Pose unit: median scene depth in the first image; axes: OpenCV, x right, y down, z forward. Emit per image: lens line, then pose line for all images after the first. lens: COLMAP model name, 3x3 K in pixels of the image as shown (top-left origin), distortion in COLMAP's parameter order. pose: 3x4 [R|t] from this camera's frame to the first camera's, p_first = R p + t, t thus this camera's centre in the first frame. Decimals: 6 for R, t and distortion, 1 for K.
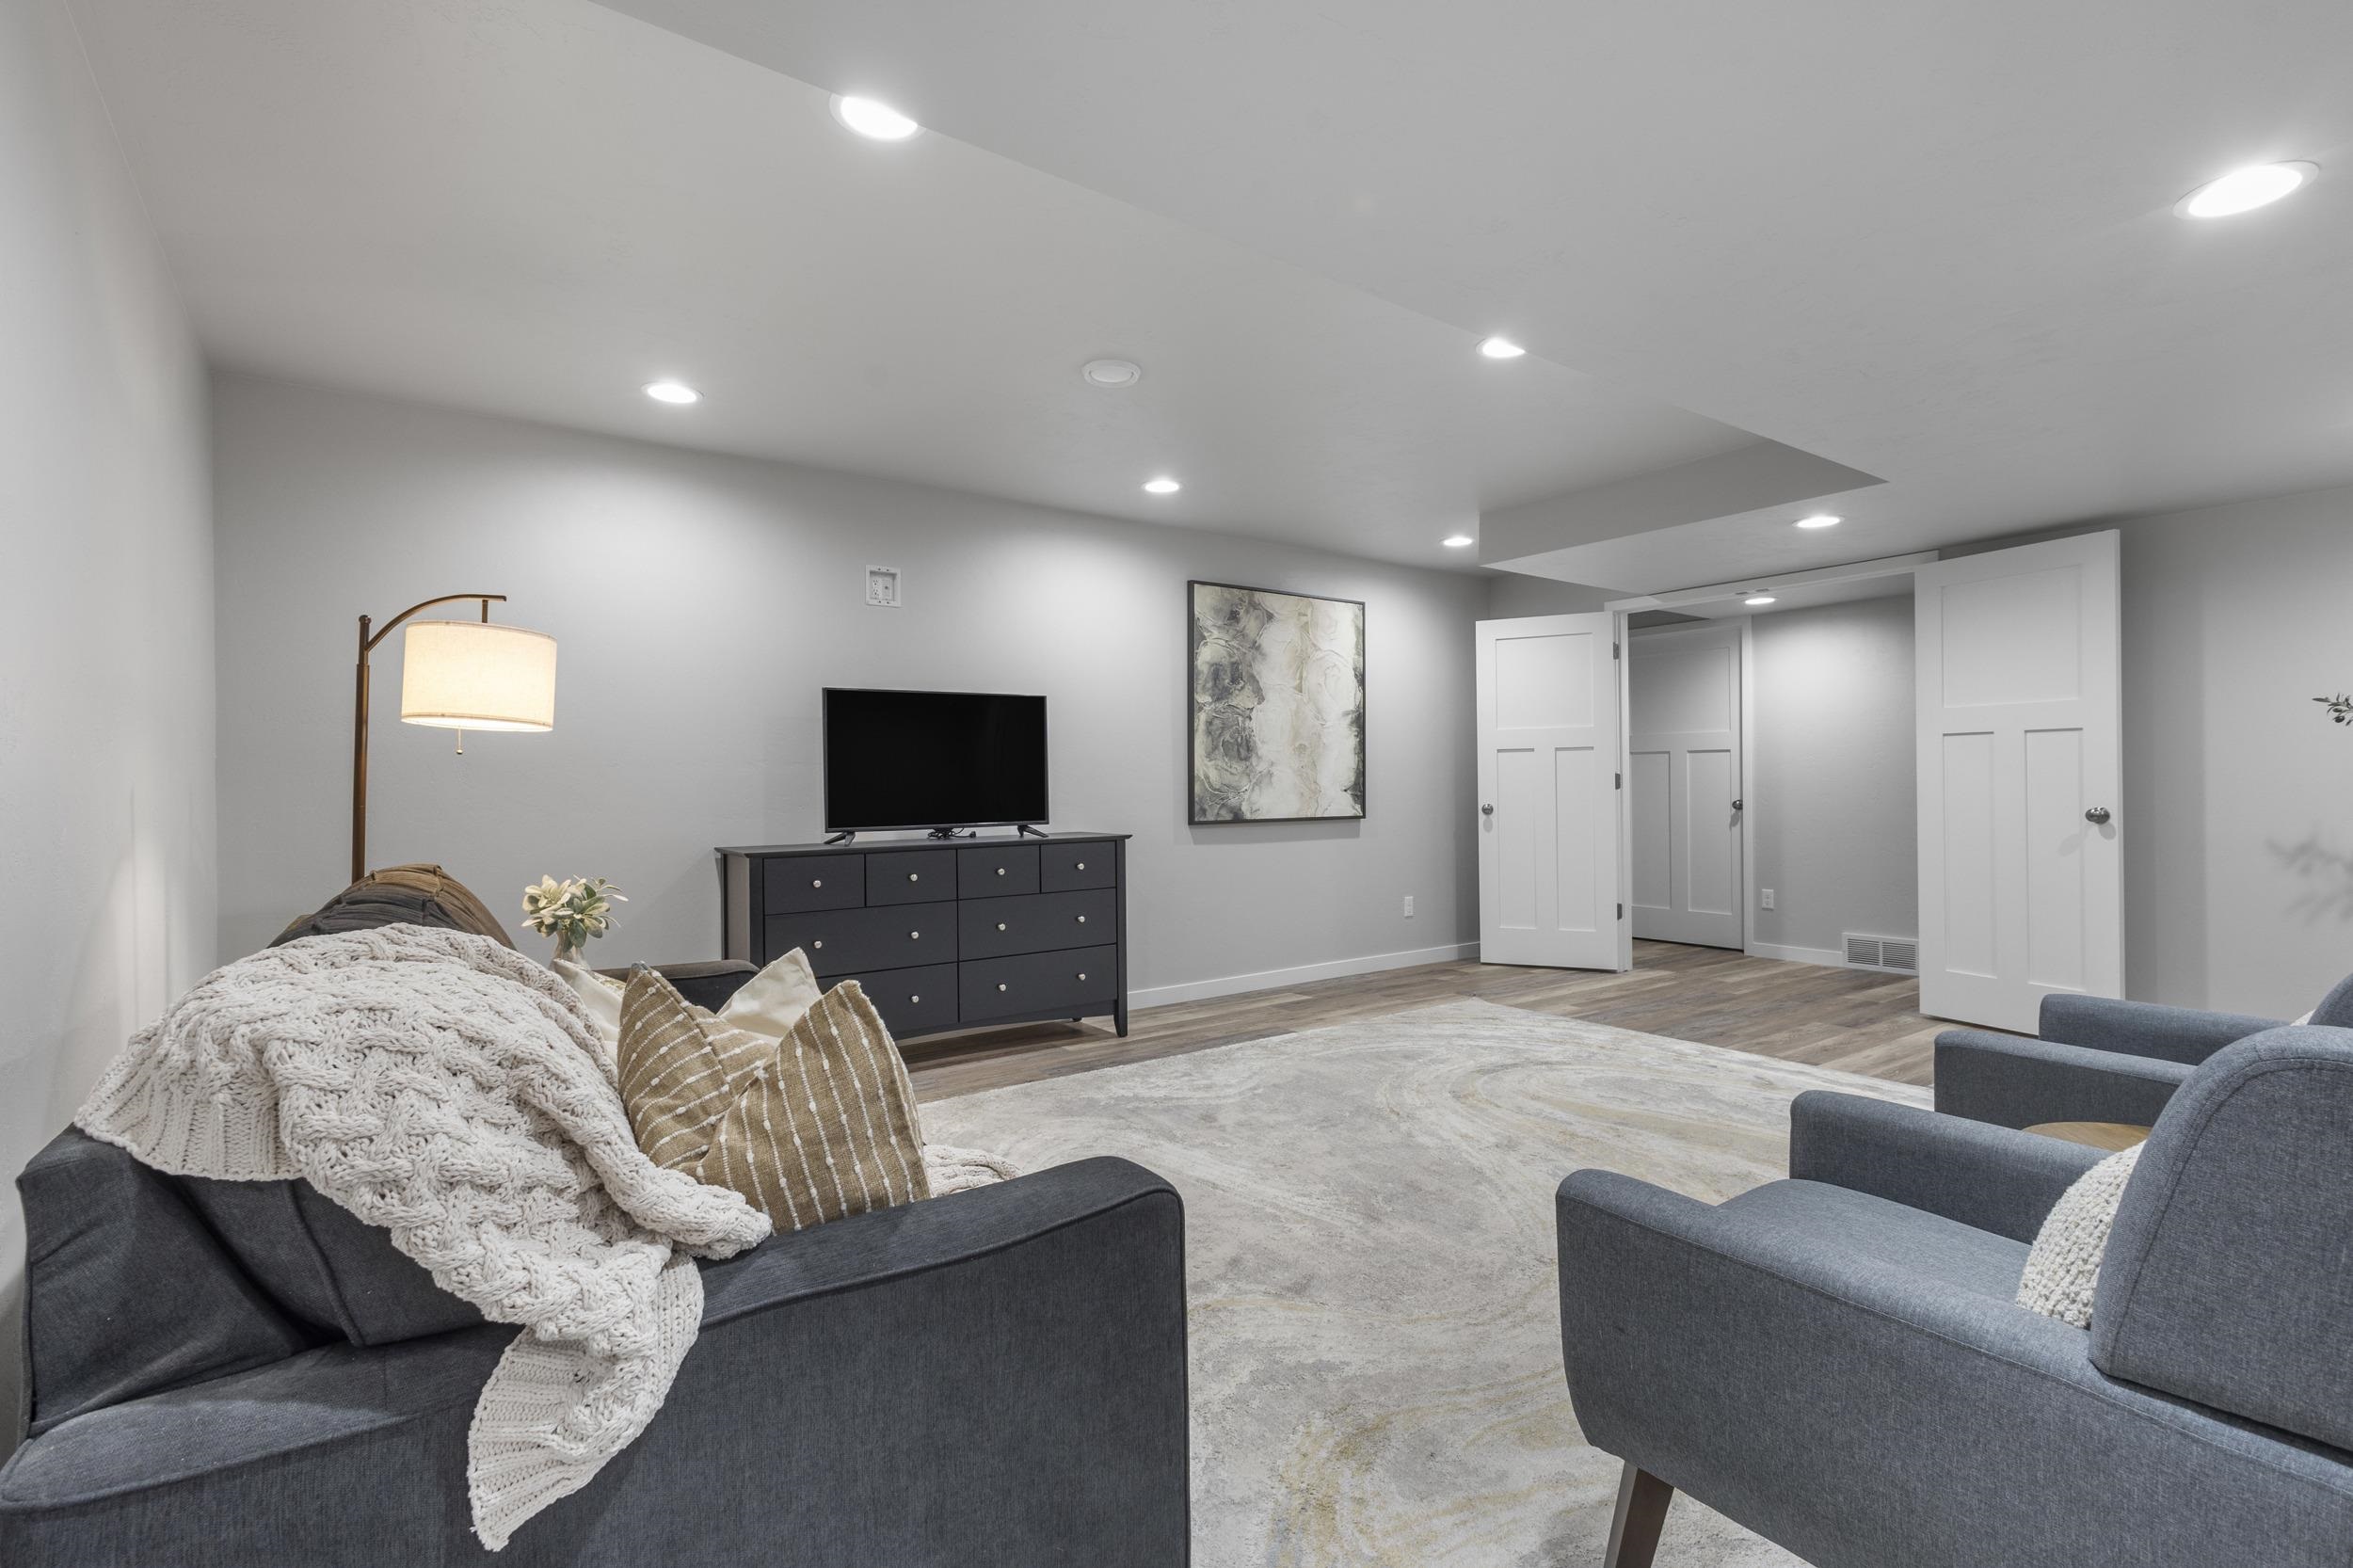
lens RADIAL K [[1090.8, 0, 1163.1], [0, 1090.8, 800.5], [0, 0, 1]] dist [0.010726, -0.003533]
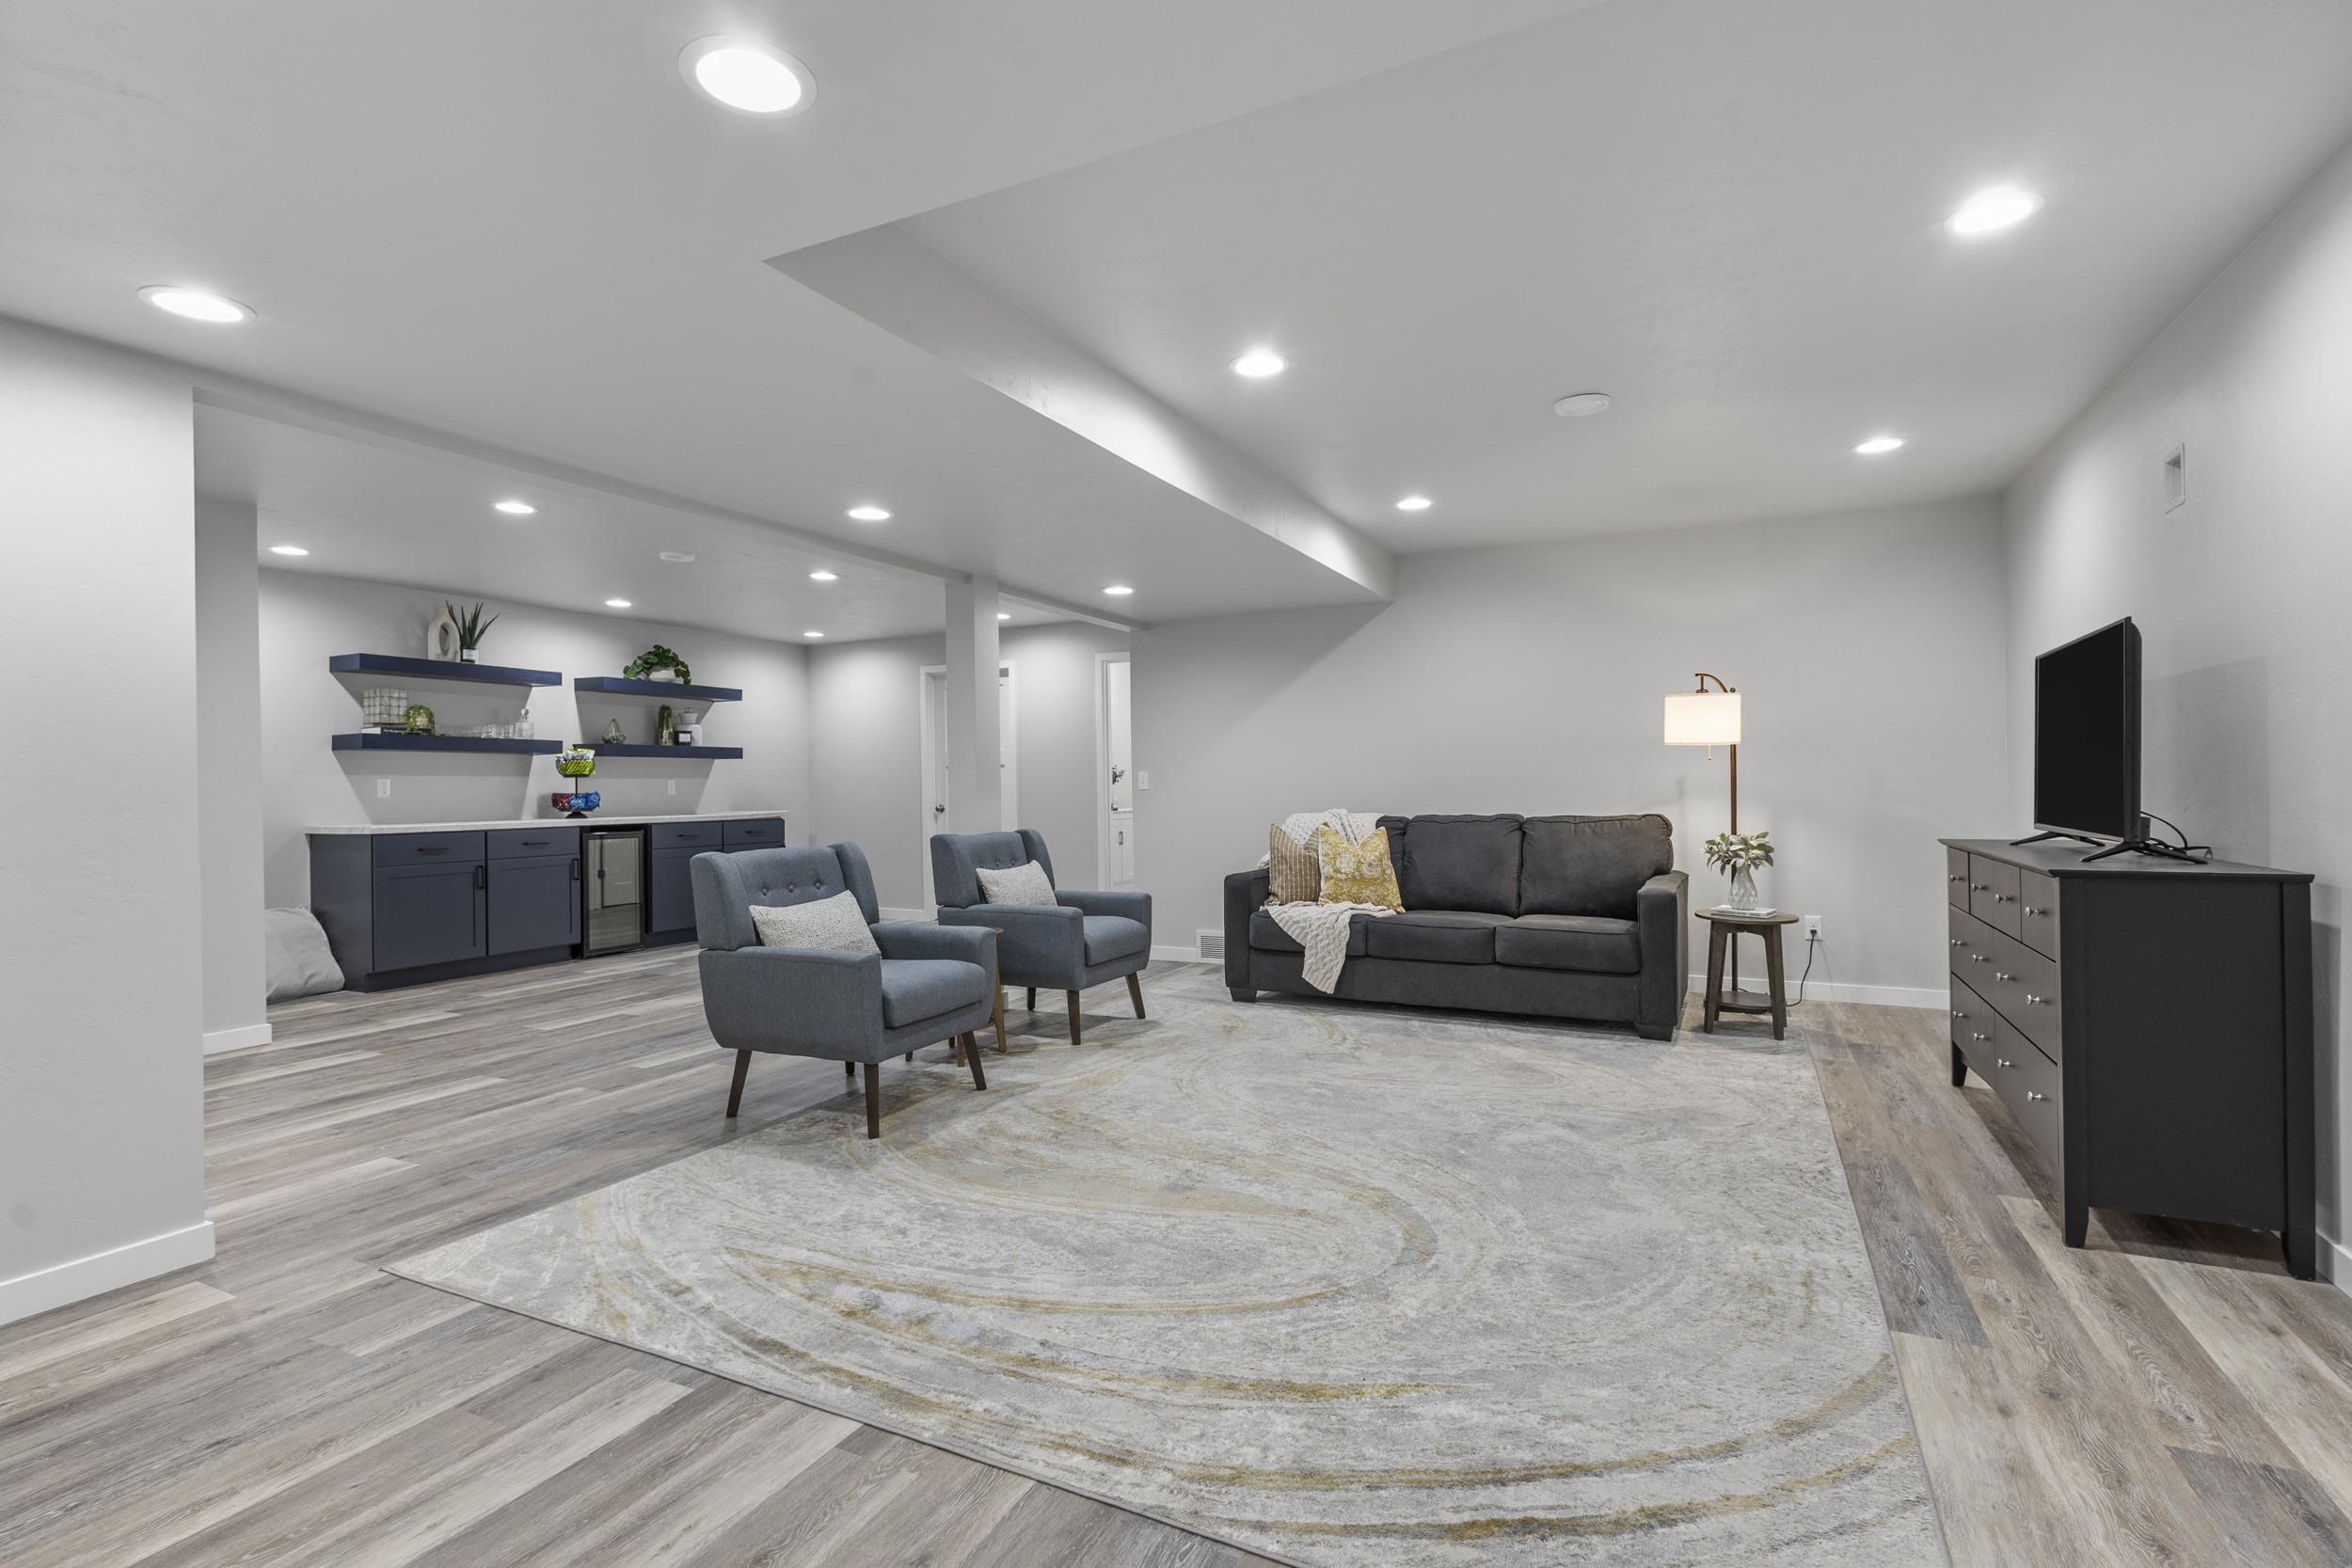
lens RADIAL K [[1090.3, 0, 1187.8], [0, 1090.3, 801.4], [0, 0, 1]] dist [0.010726, -0.003533]
pose [[-0.881017, 0.031338, -0.472045, 0.509215], [0.018089, 0.999305, 0.032580, -0.023615], [0.472738, 0.020164, -0.880972, 1.089060]]
